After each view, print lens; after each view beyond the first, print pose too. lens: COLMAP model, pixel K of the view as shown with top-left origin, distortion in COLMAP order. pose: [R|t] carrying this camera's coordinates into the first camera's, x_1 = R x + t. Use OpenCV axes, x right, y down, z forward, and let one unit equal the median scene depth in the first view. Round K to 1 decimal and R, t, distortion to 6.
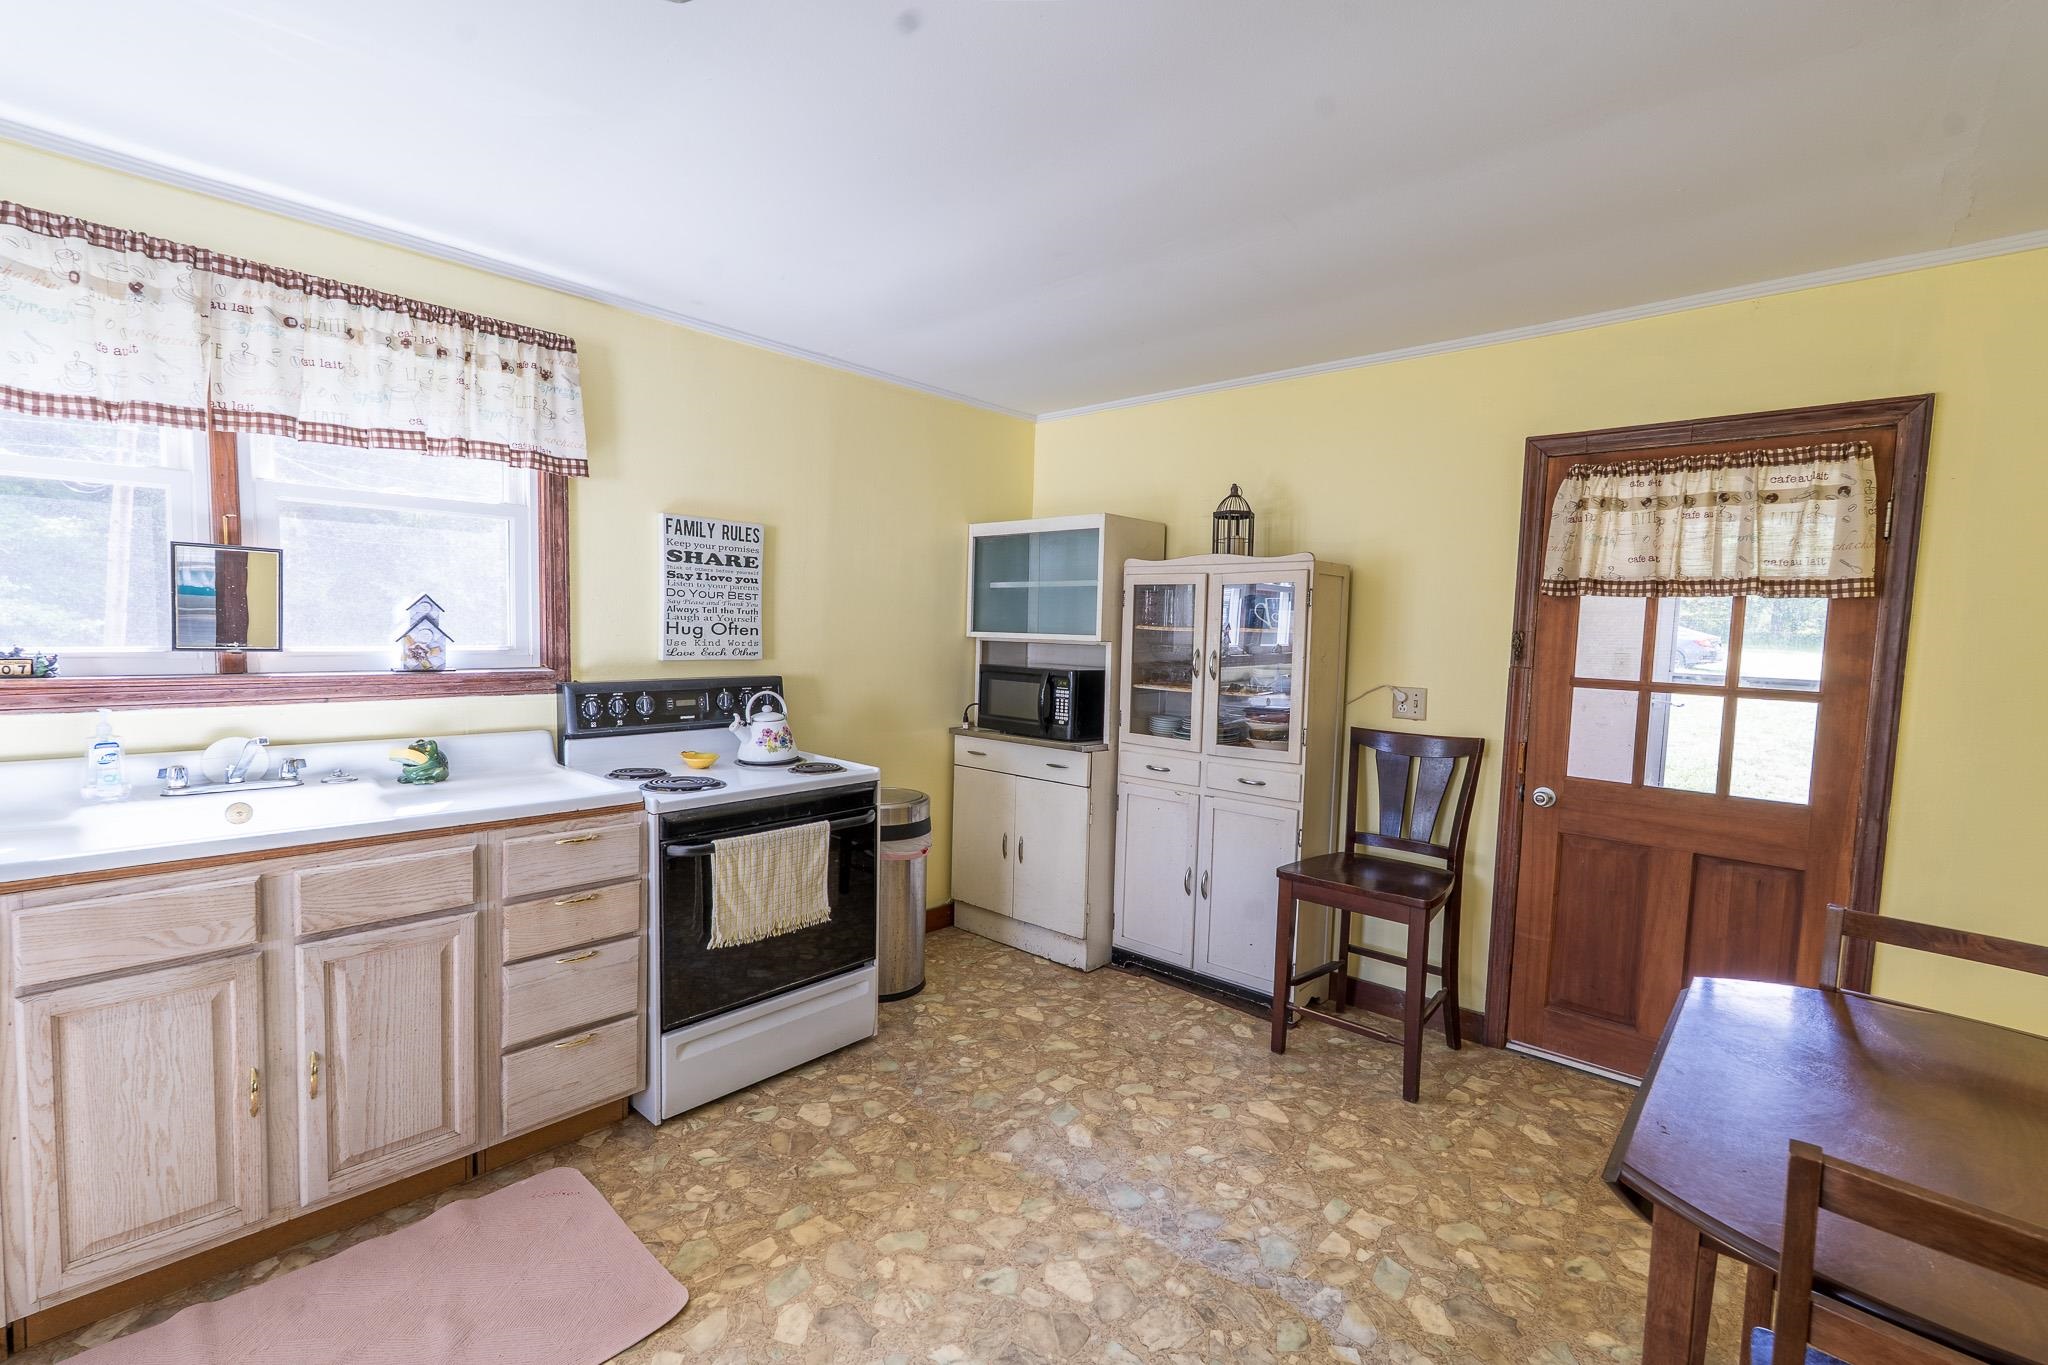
lens RADIAL K [[902.6, 0, 1019.6], [0, 902.6, 681.6], [0, 0, 1]] dist [0.000357, -0.000239]
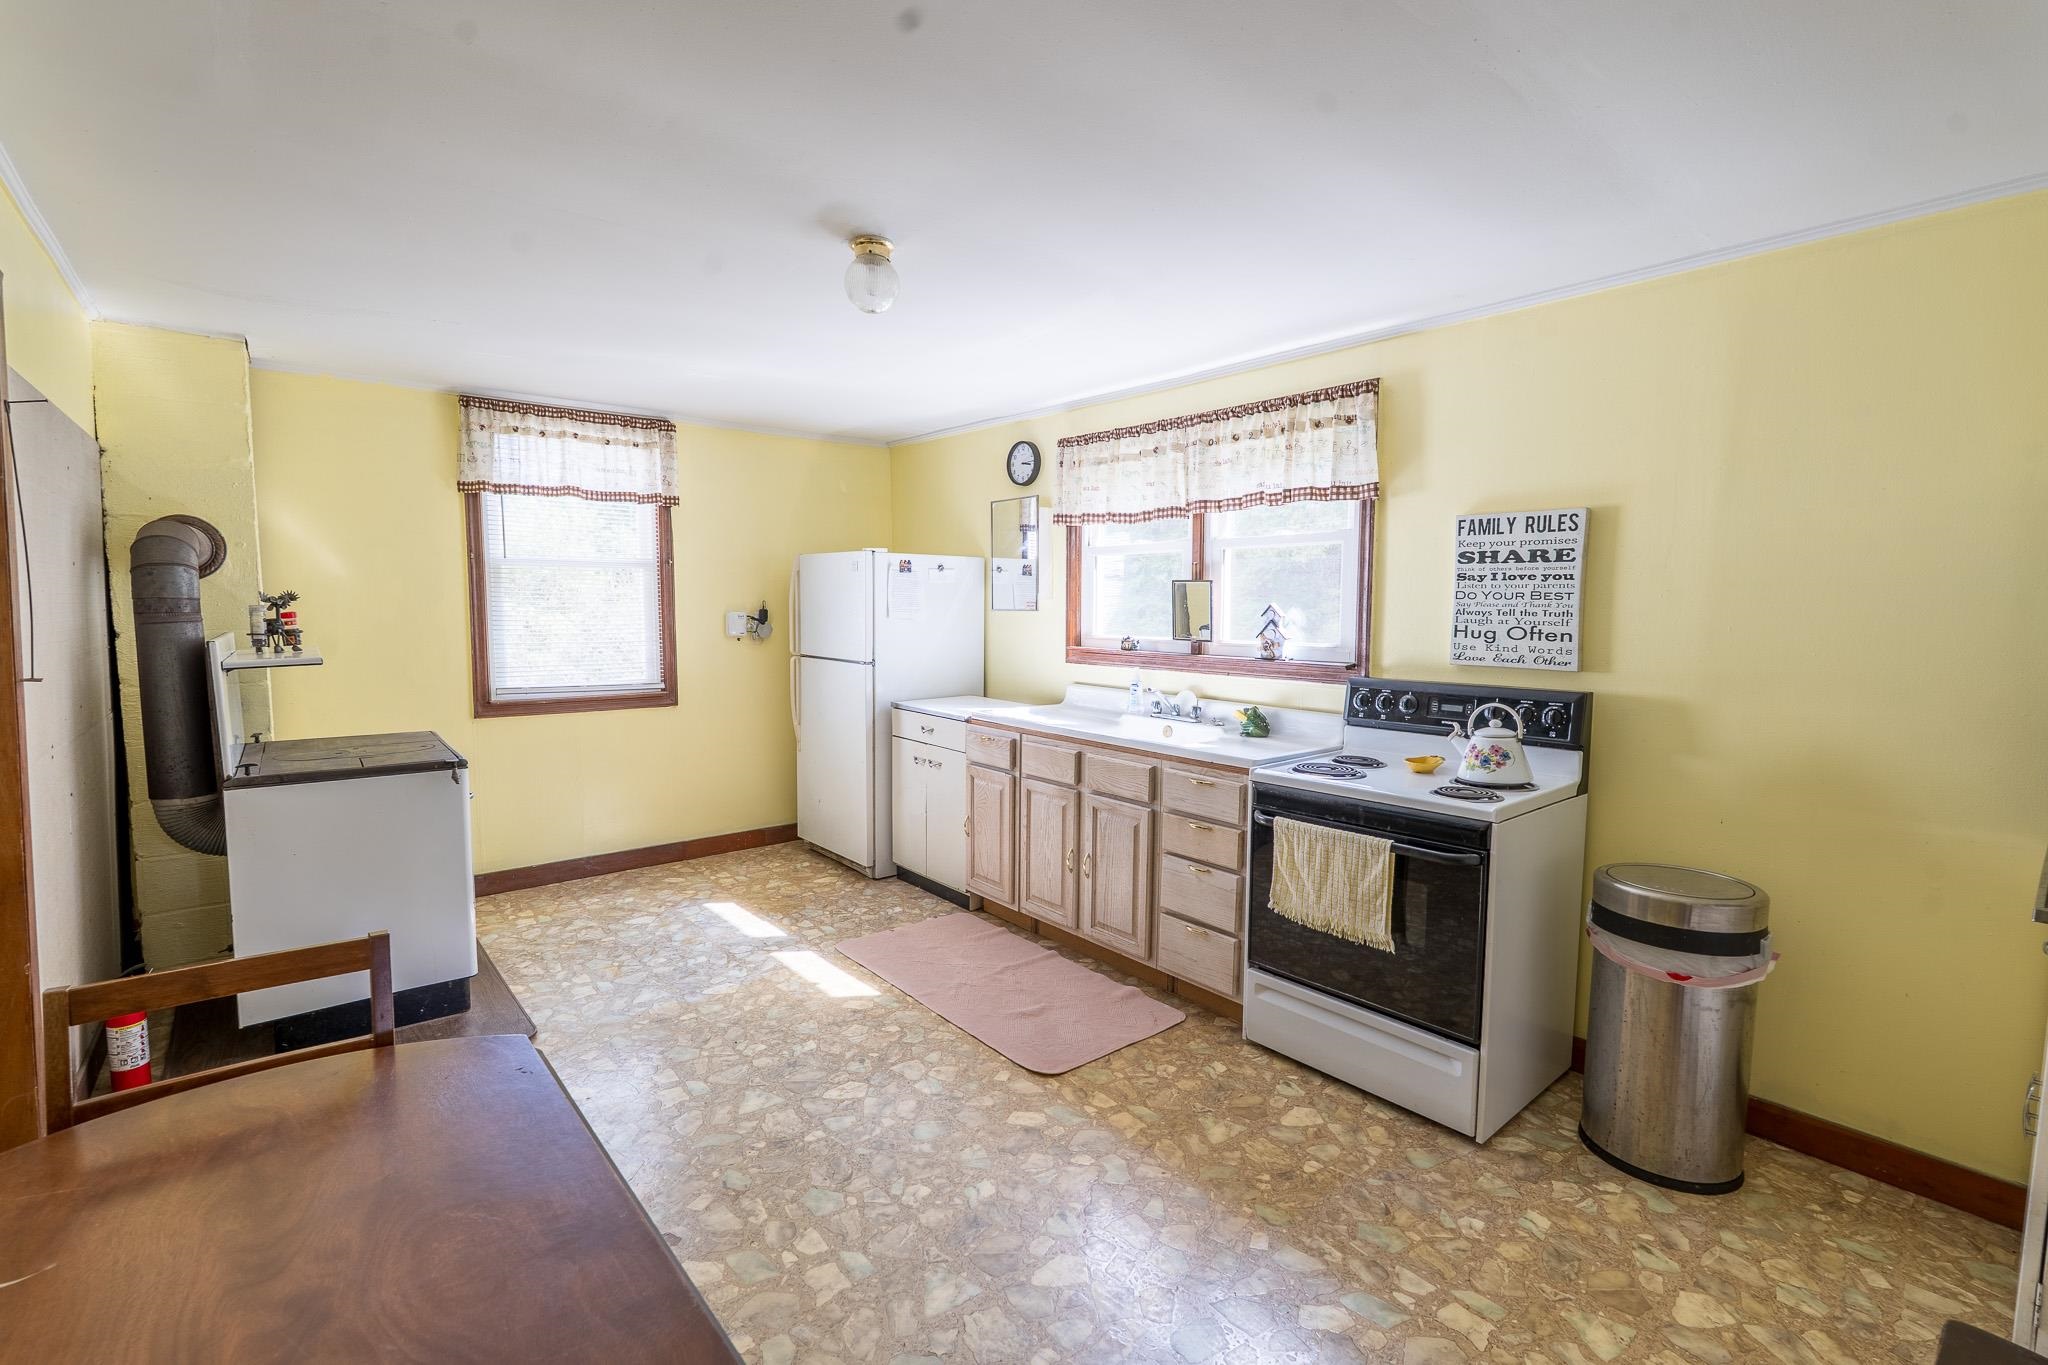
lens RADIAL K [[902.6, 0, 1019.6], [0, 902.6, 681.6], [0, 0, 1]] dist [0.000357, -0.000239]
pose [[-0.131489, 0.050304, -0.990041, 0.708695], [-0.083891, 0.994564, 0.061676, -0.028052], [0.987762, 0.091165, -0.126554, 0.715566]]
